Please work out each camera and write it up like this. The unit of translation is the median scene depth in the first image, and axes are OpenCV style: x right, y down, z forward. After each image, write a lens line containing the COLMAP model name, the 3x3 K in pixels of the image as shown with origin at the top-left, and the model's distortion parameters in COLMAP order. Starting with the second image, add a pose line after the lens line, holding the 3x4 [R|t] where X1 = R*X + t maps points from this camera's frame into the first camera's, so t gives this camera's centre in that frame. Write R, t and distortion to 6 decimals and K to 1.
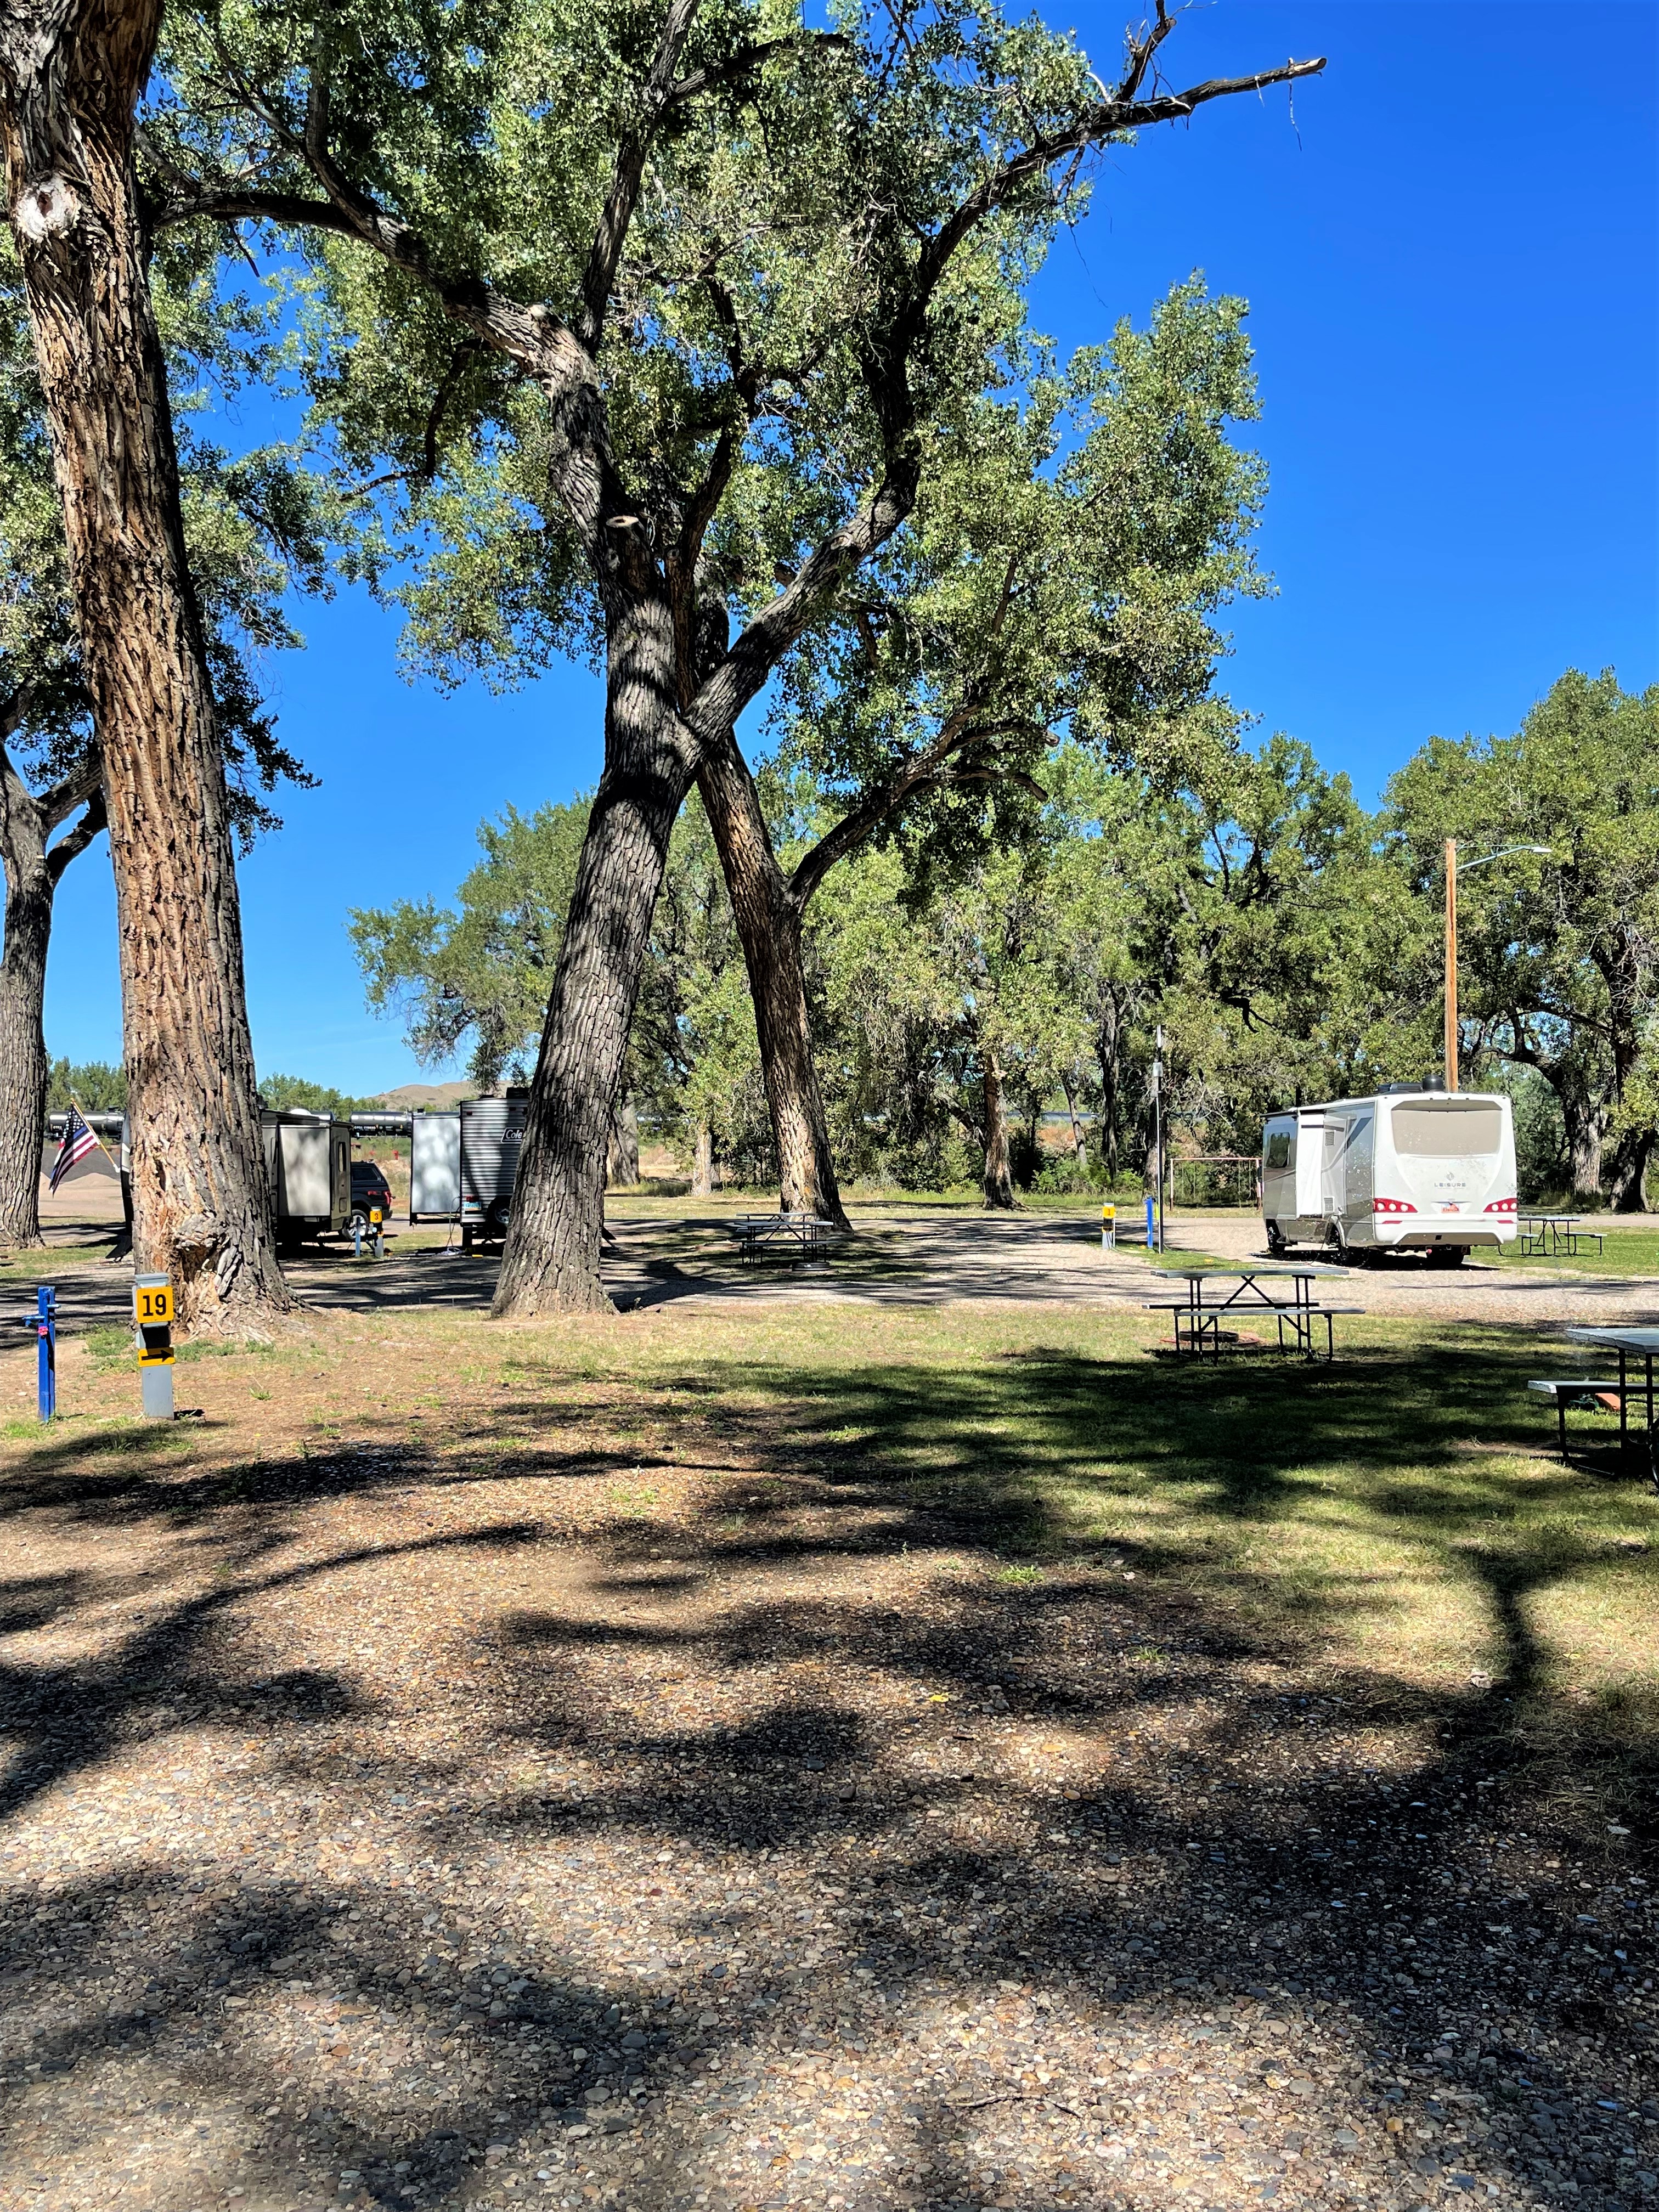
lens RADIAL K [[1946.2, 0, 822.7], [0, 1946.2, 1104.3], [0, 0, 1]] dist [0.010662, -0.004011]
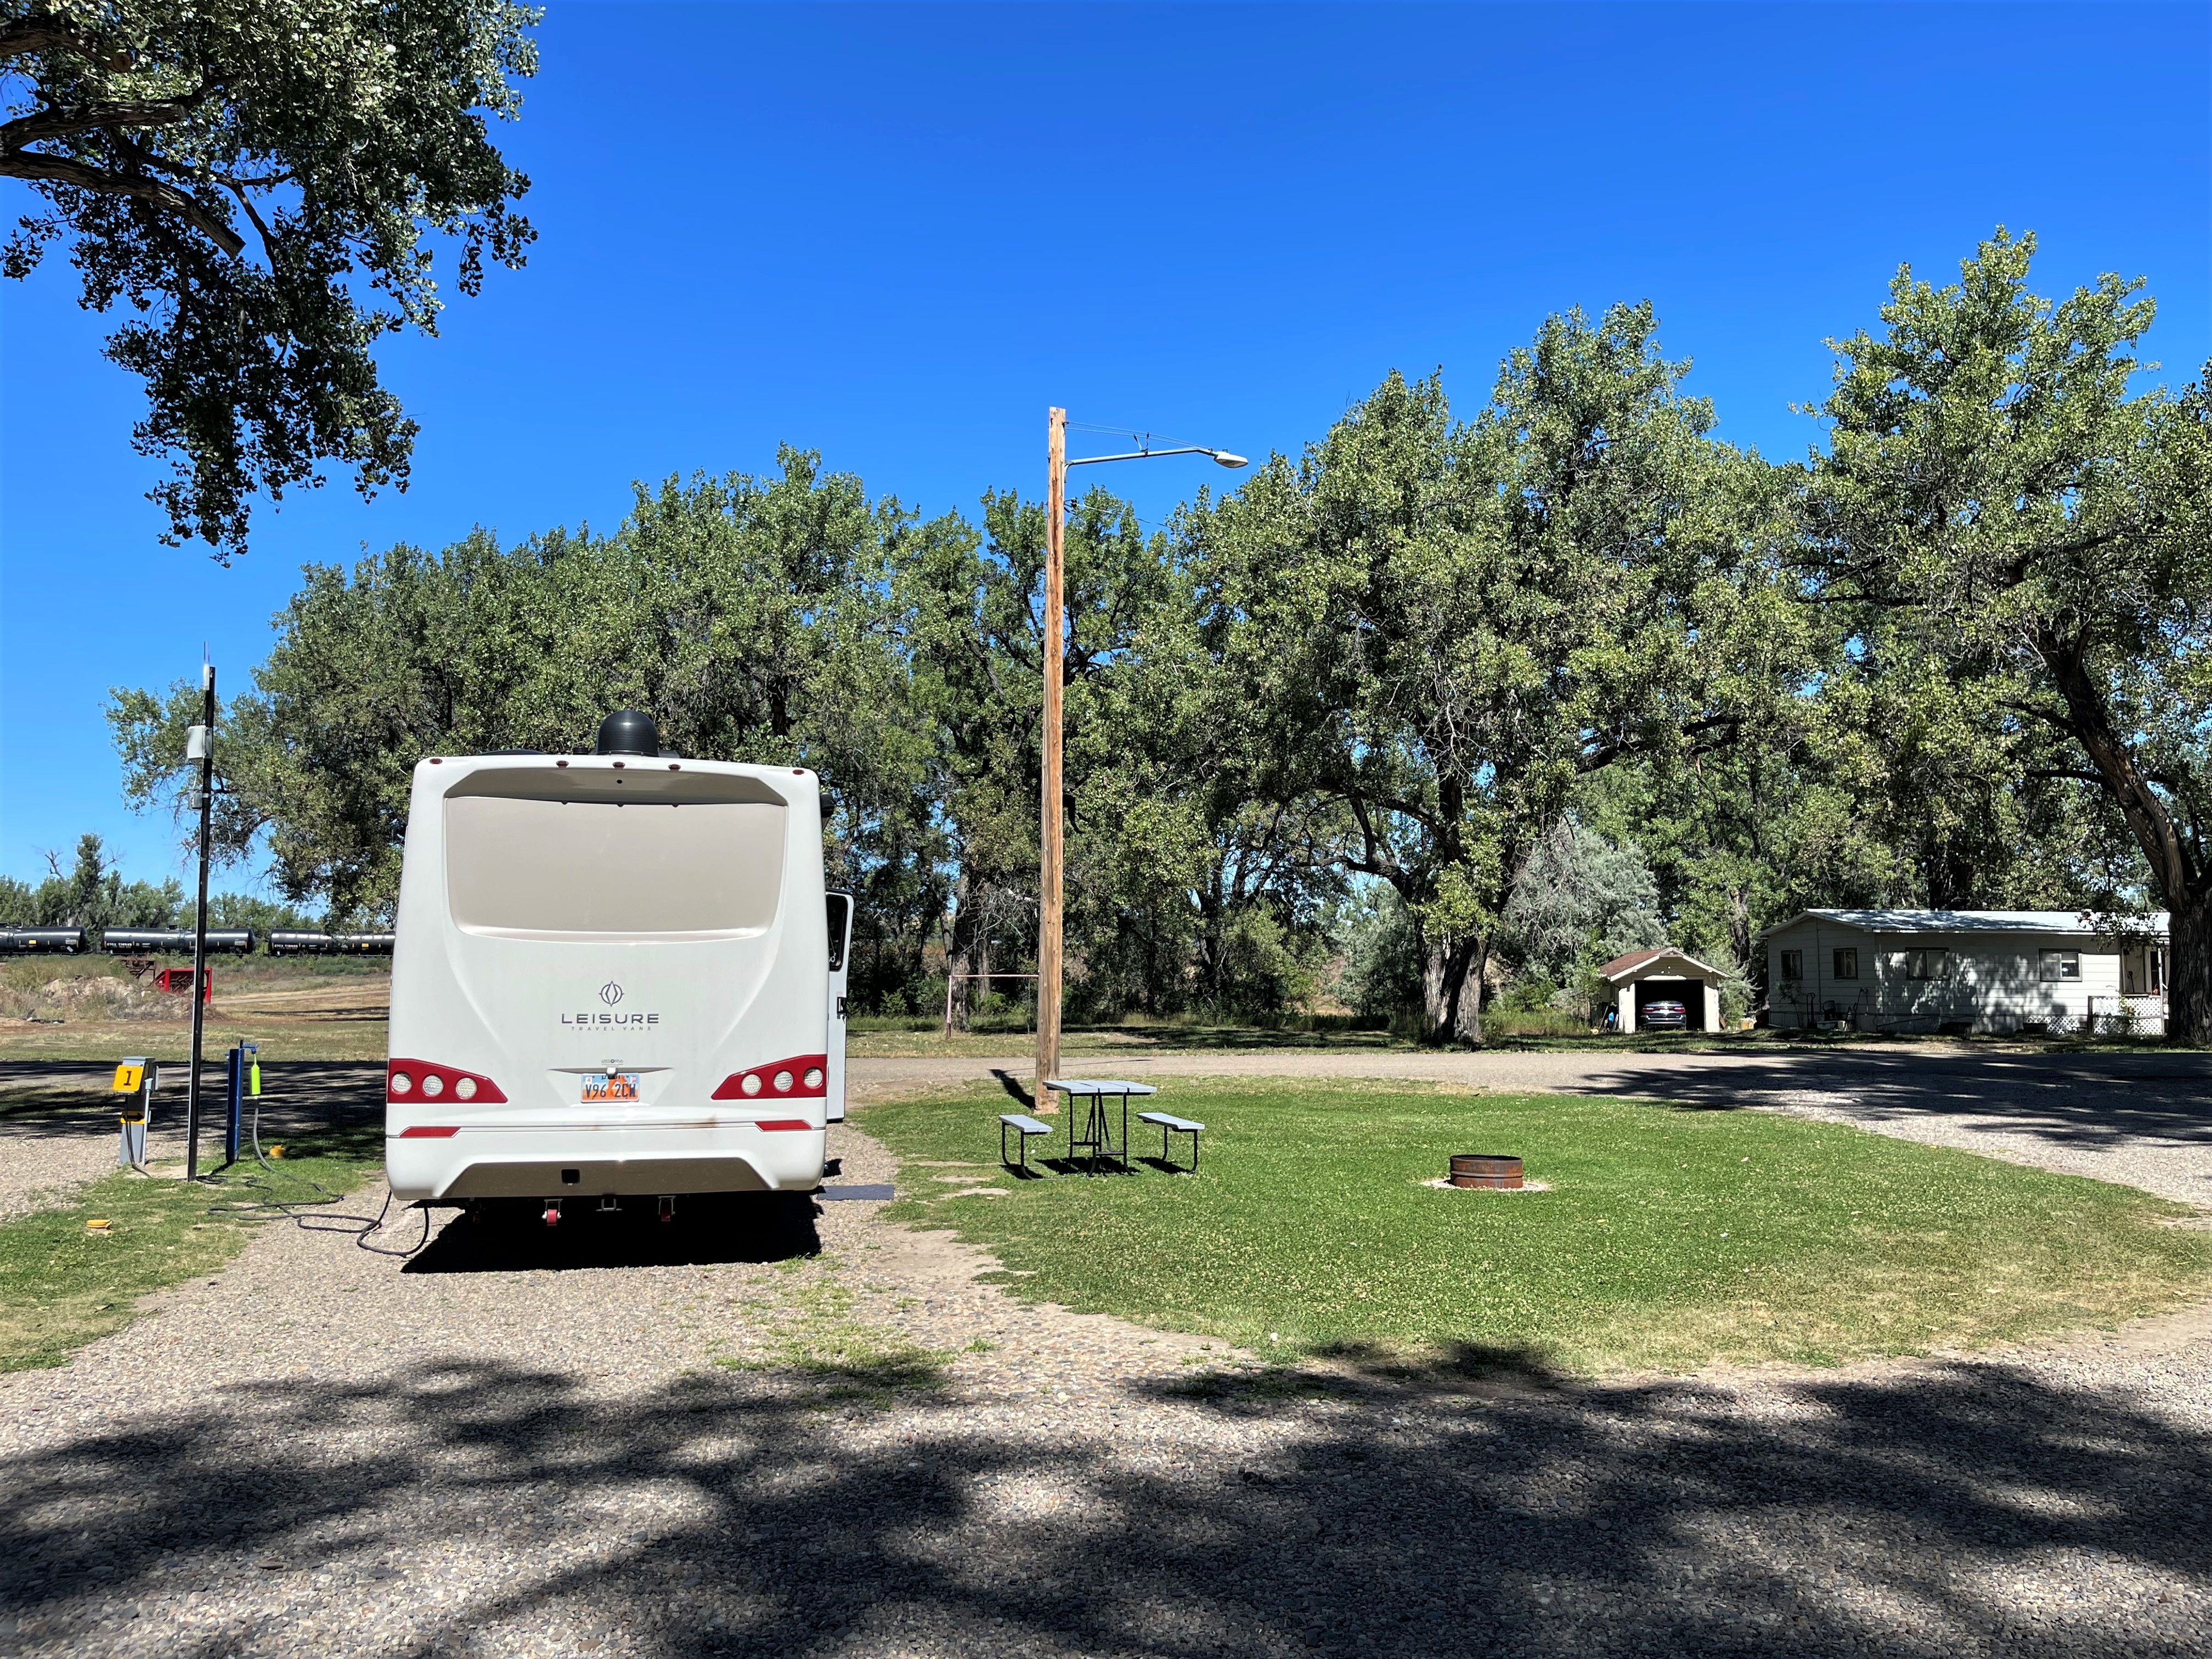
lens RADIAL K [[1766.6, 0, 1112.1], [0, 1766.6, 831.0], [0, 0, 1]] dist [0.011991, -0.001005]
pose [[0.987240, 0.017723, 0.158250, 0.173434], [-0.008622, 0.998279, -0.058012, 0.012531], [-0.159005, 0.055907, 0.985693, 0.330105]]
